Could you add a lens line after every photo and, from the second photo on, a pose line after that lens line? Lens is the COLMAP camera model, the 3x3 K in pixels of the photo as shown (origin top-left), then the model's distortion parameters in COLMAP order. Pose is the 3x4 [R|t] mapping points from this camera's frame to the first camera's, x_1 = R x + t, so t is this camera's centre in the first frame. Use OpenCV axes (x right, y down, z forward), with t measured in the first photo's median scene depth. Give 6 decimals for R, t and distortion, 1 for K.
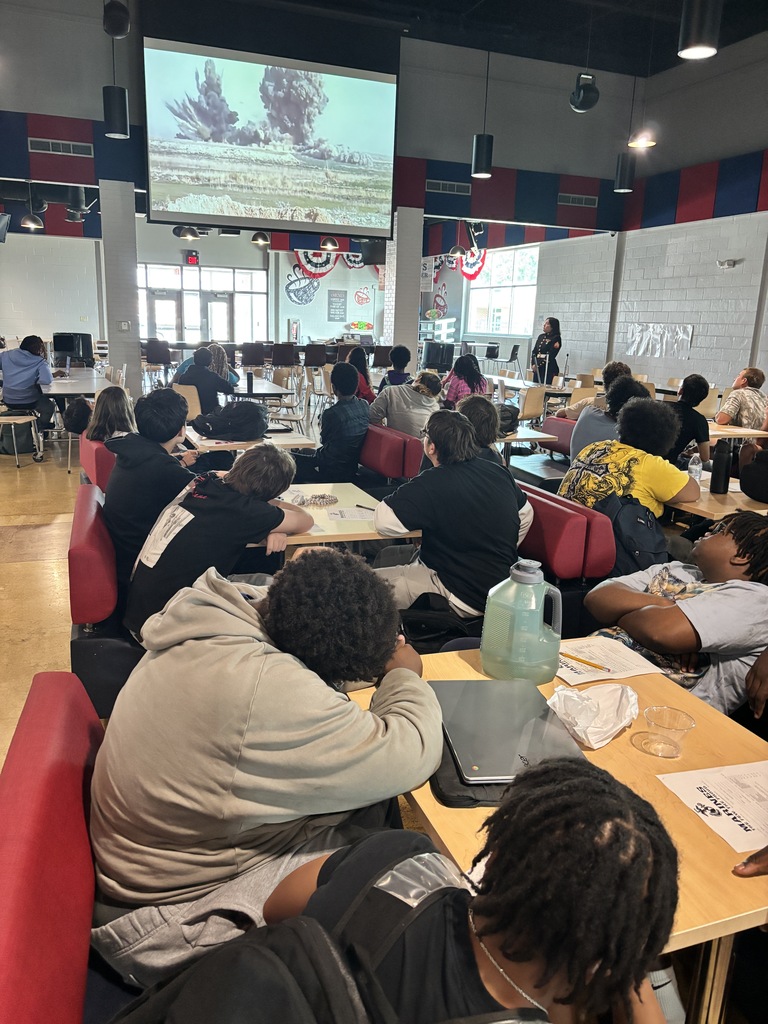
lens RADIAL K [[772.2, 0, 370.5], [0, 772.2, 512.1], [0, 0, 1]] dist [0.021294, -0.002821]
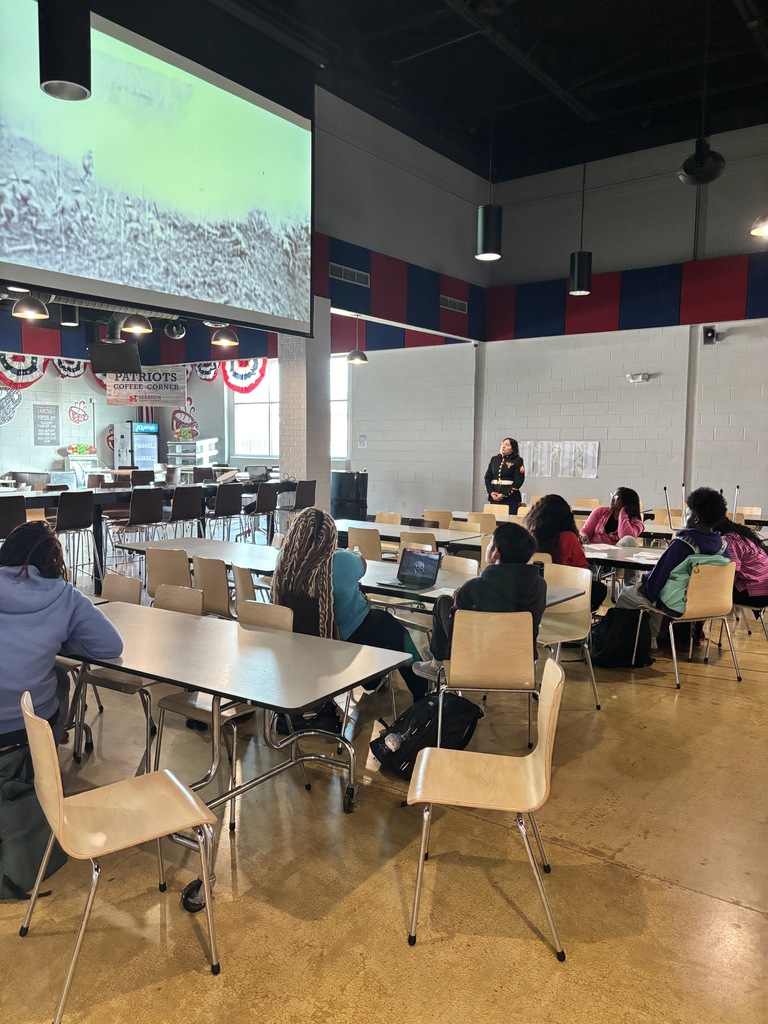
lens RADIAL K [[772.2, 0, 374.6], [0, 772.2, 509.4], [0, 0, 1]] dist [0.021294, -0.002821]
pose [[0.851149, -0.070755, 0.520133, -0.197735], [0.146036, 0.983674, -0.105162, -0.070707], [-0.504201, 0.165467, 0.847586, 0.251305]]
